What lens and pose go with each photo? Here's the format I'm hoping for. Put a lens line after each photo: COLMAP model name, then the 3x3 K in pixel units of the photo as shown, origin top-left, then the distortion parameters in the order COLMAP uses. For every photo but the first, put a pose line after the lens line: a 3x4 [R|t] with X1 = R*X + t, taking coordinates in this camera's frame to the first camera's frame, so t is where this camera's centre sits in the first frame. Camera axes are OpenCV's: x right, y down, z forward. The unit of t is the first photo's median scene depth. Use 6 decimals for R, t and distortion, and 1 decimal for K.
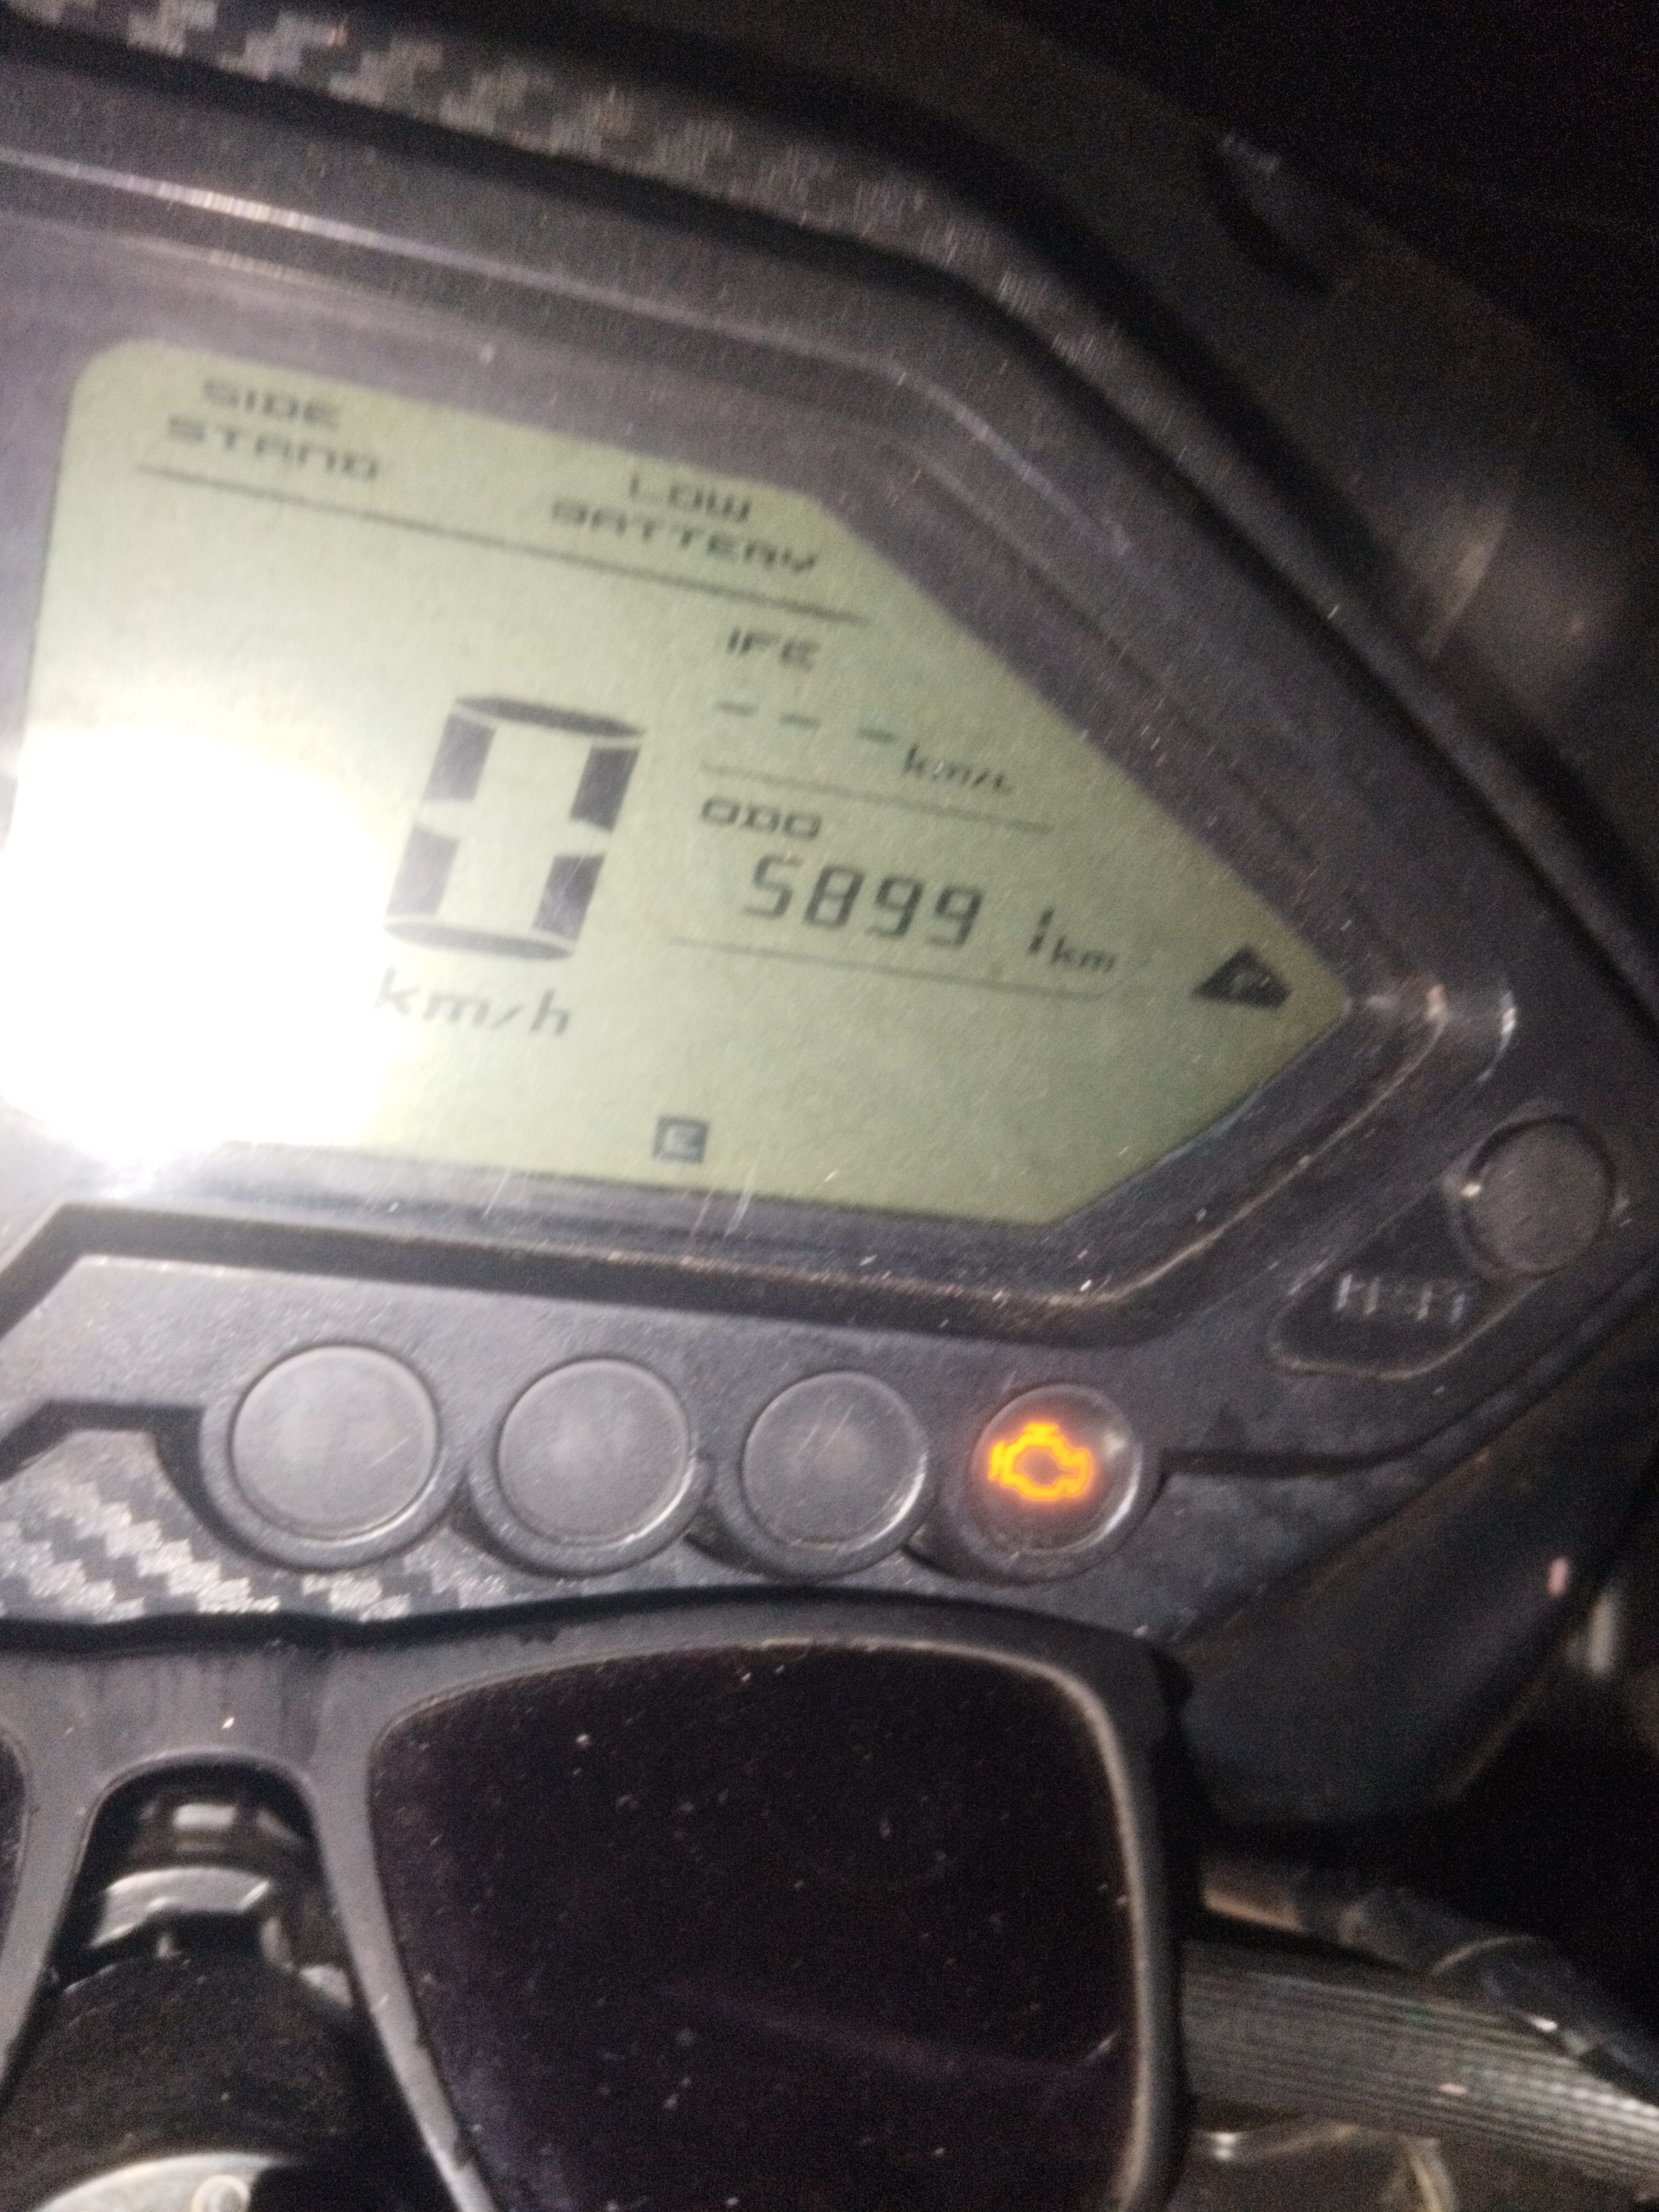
lens RADIAL K [[1925.0, 0, 814.4], [0, 1925.0, 1086.1], [0, 0, 1]] dist [0.043906, -0.152035]
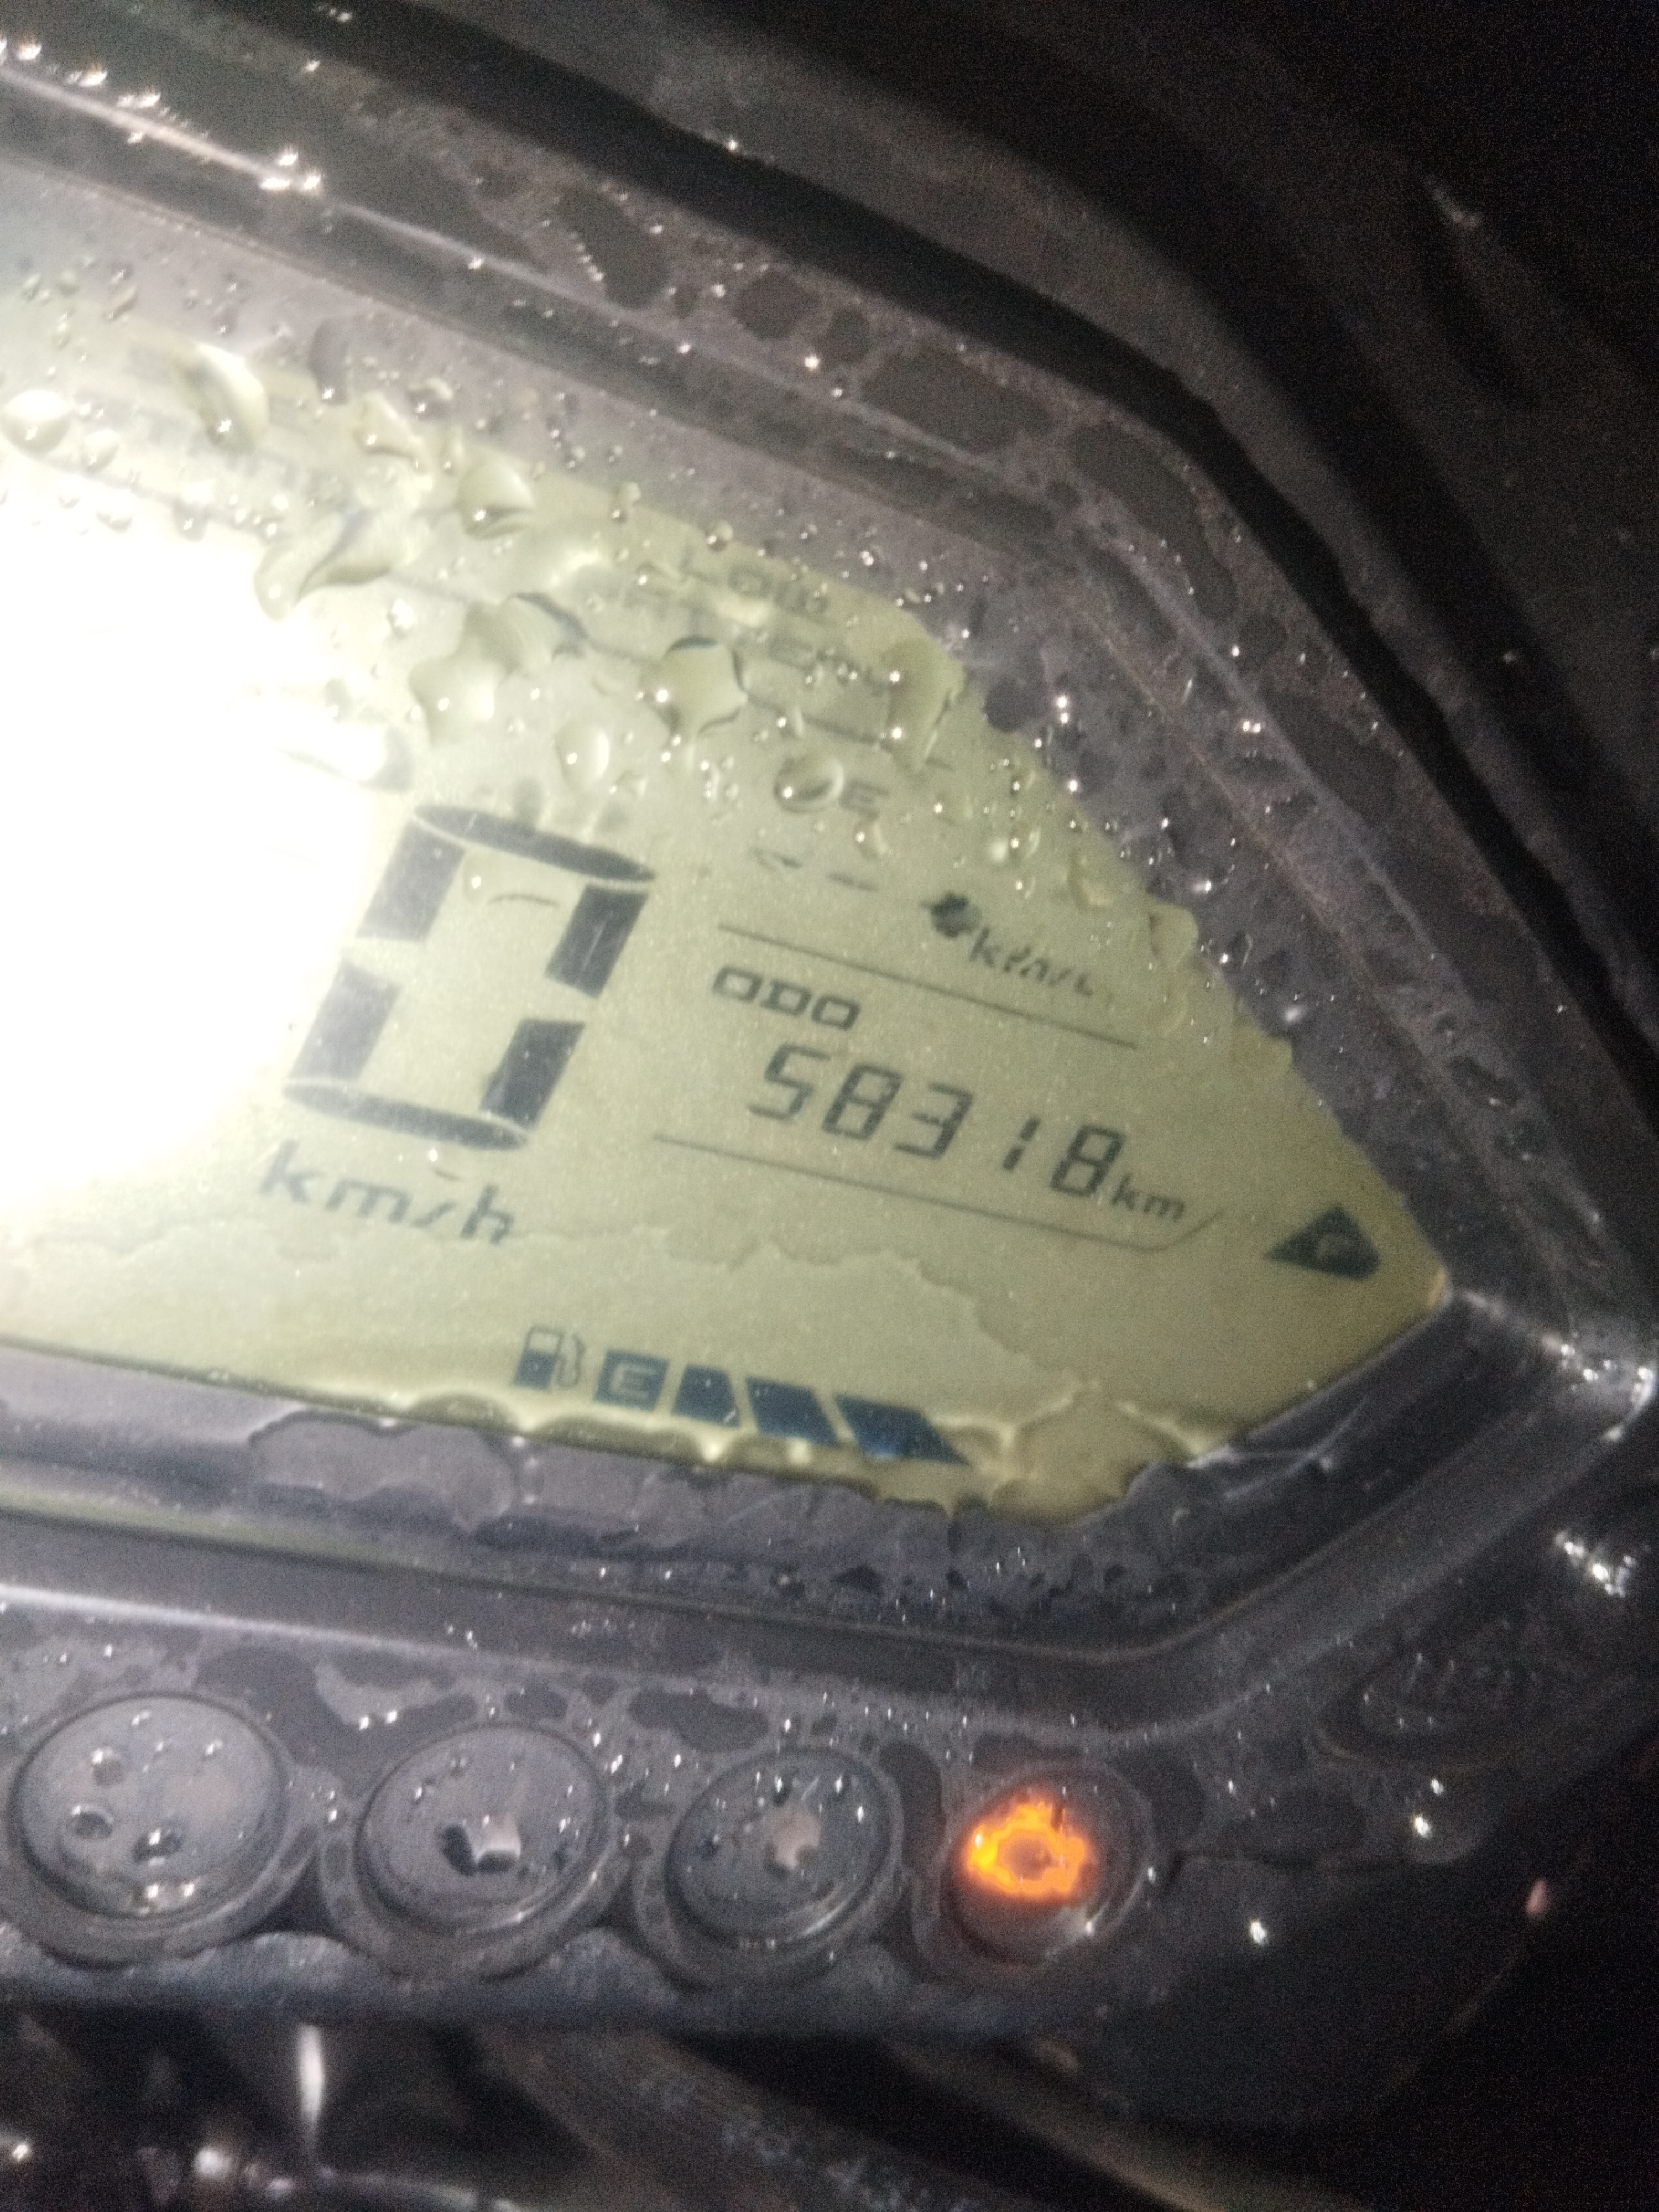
lens RADIAL K [[1953.2, 0, 828.1], [0, 1953.2, 1110.9], [0, 0, 1]] dist [0.044315, -0.159987]
pose [[0.988324, 0.130266, 0.079037, -0.068901], [-0.134846, 0.989302, 0.055657, -0.142205], [-0.070941, -0.065665, 0.995317, 0.205887]]
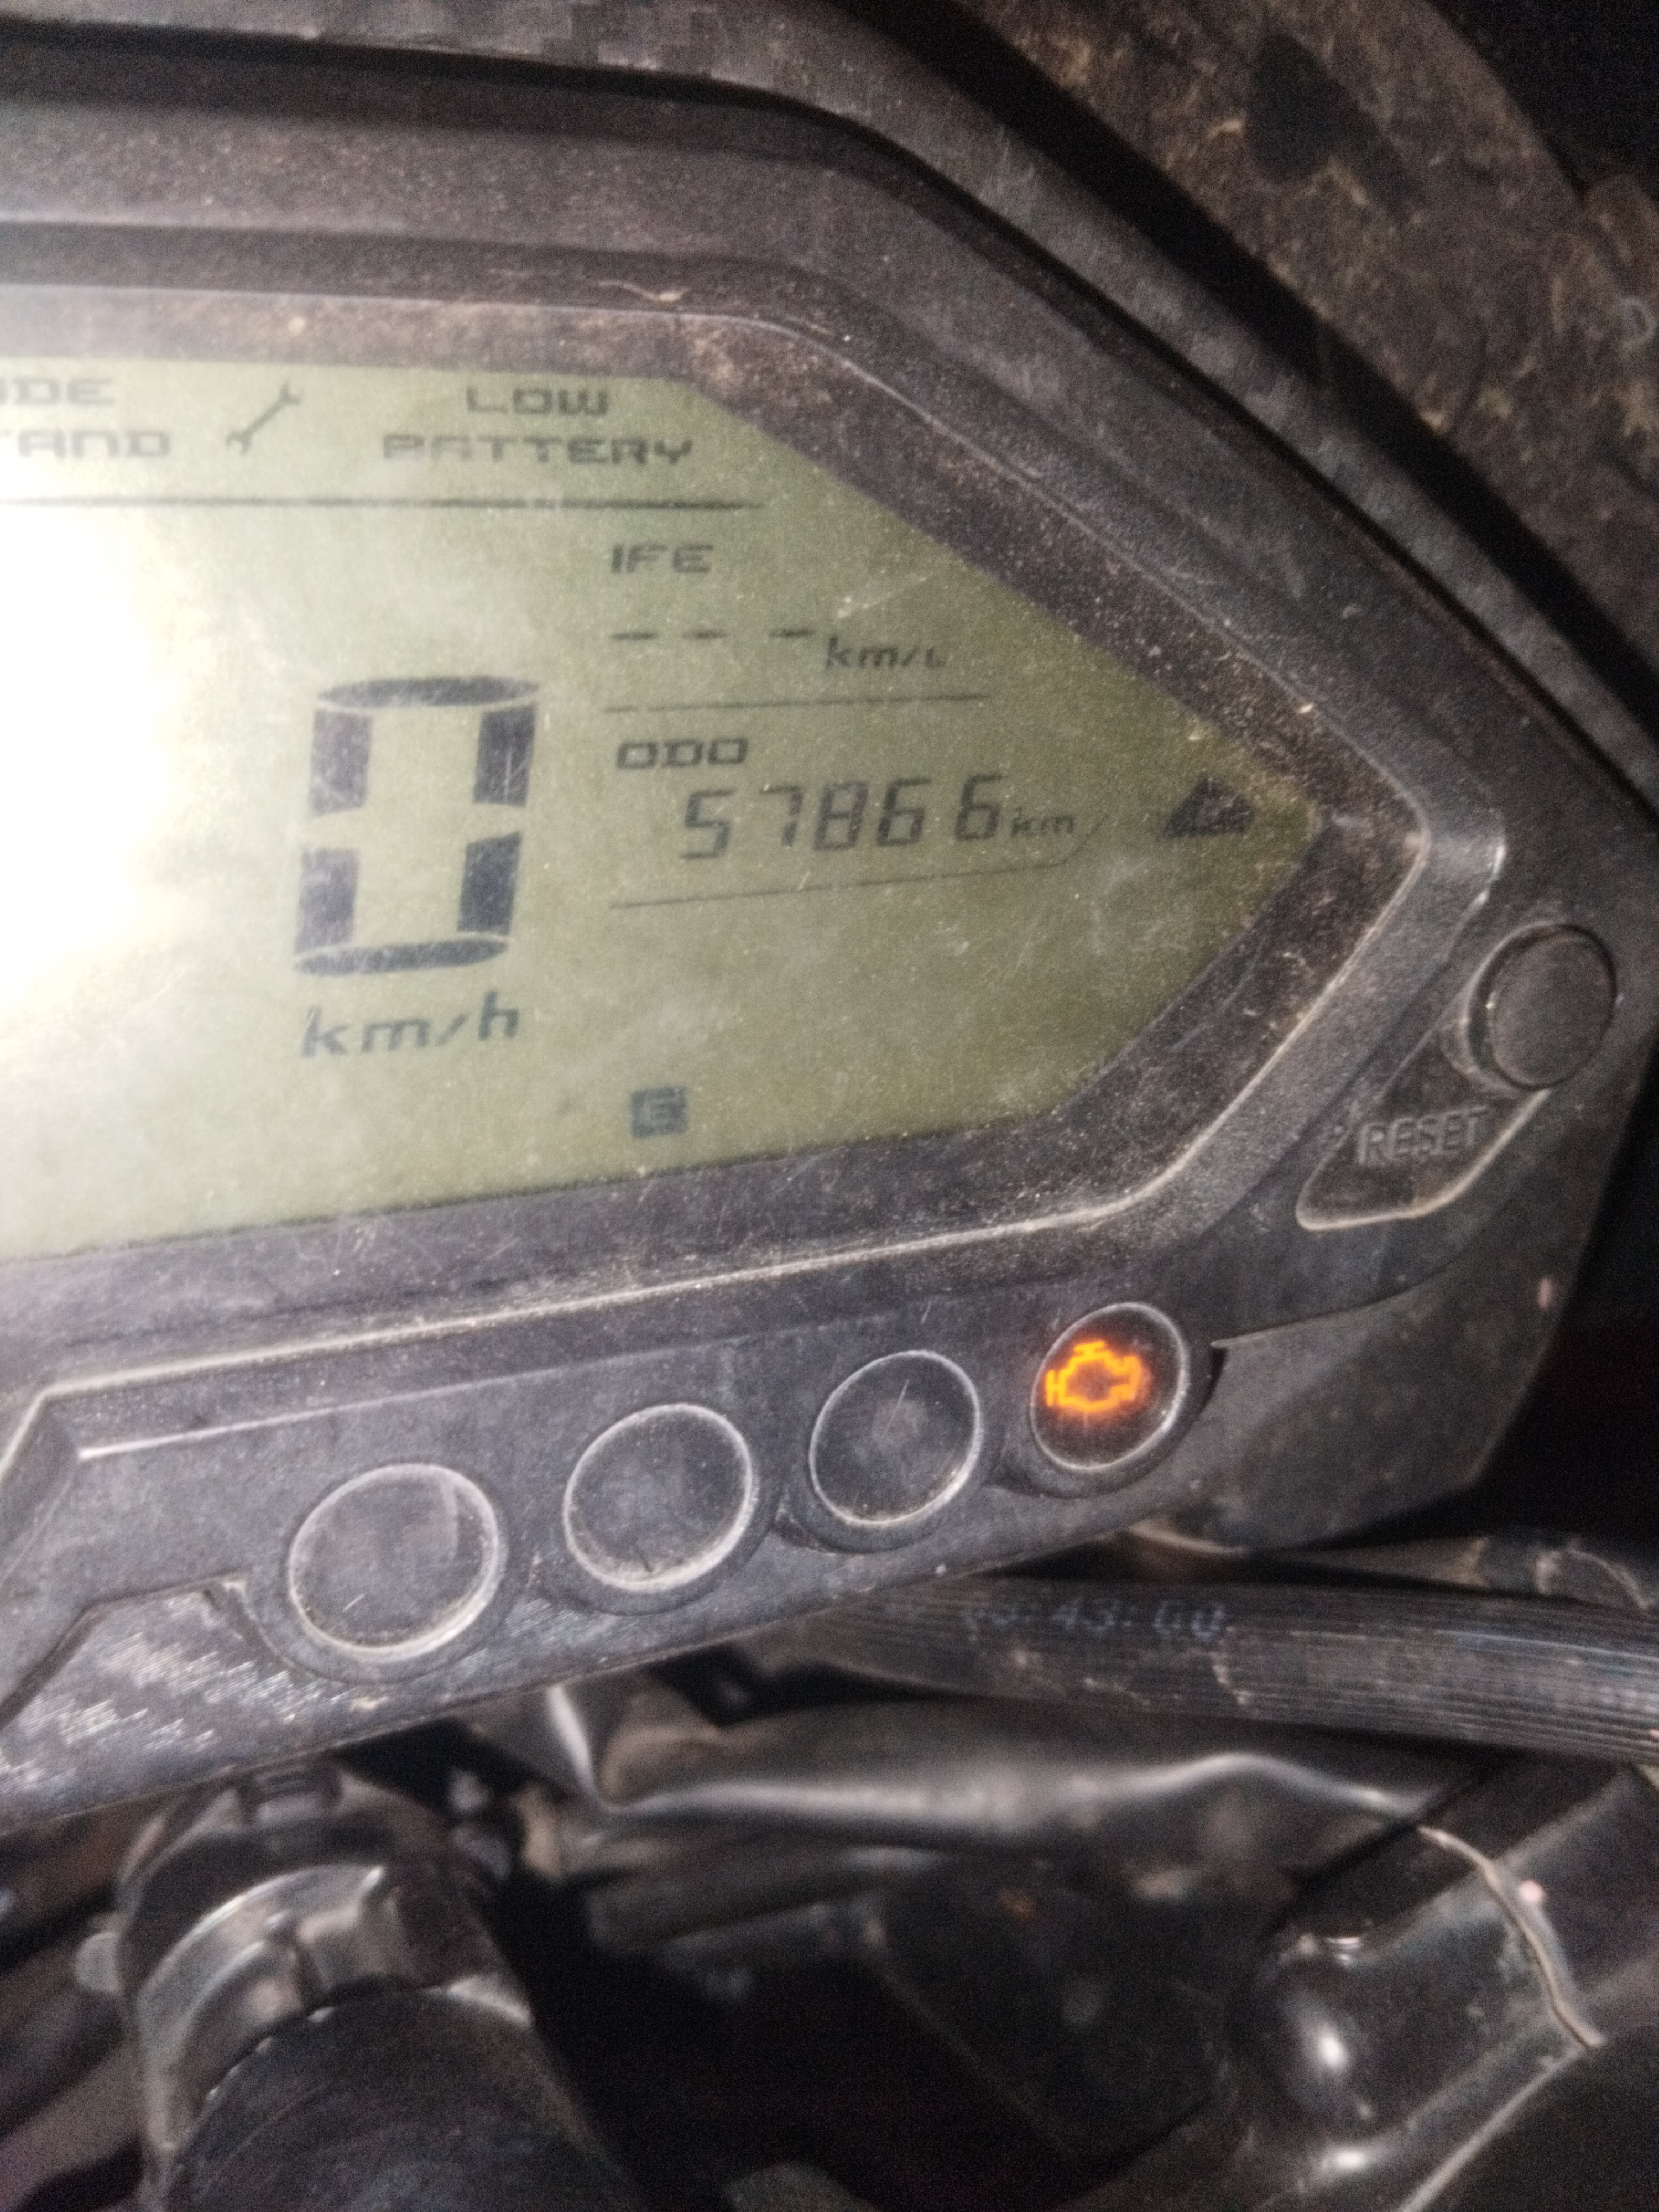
lens RADIAL K [[1925.0, 0, 837.0], [0, 1925.0, 1122.3], [0, 0, 1]] dist [0.043906, -0.152035]
pose [[0.978245, -0.189358, 0.084734, -0.066607], [0.165353, 0.958381, 0.232734, -0.173642], [-0.125278, -0.213660, 0.968842, 0.094950]]
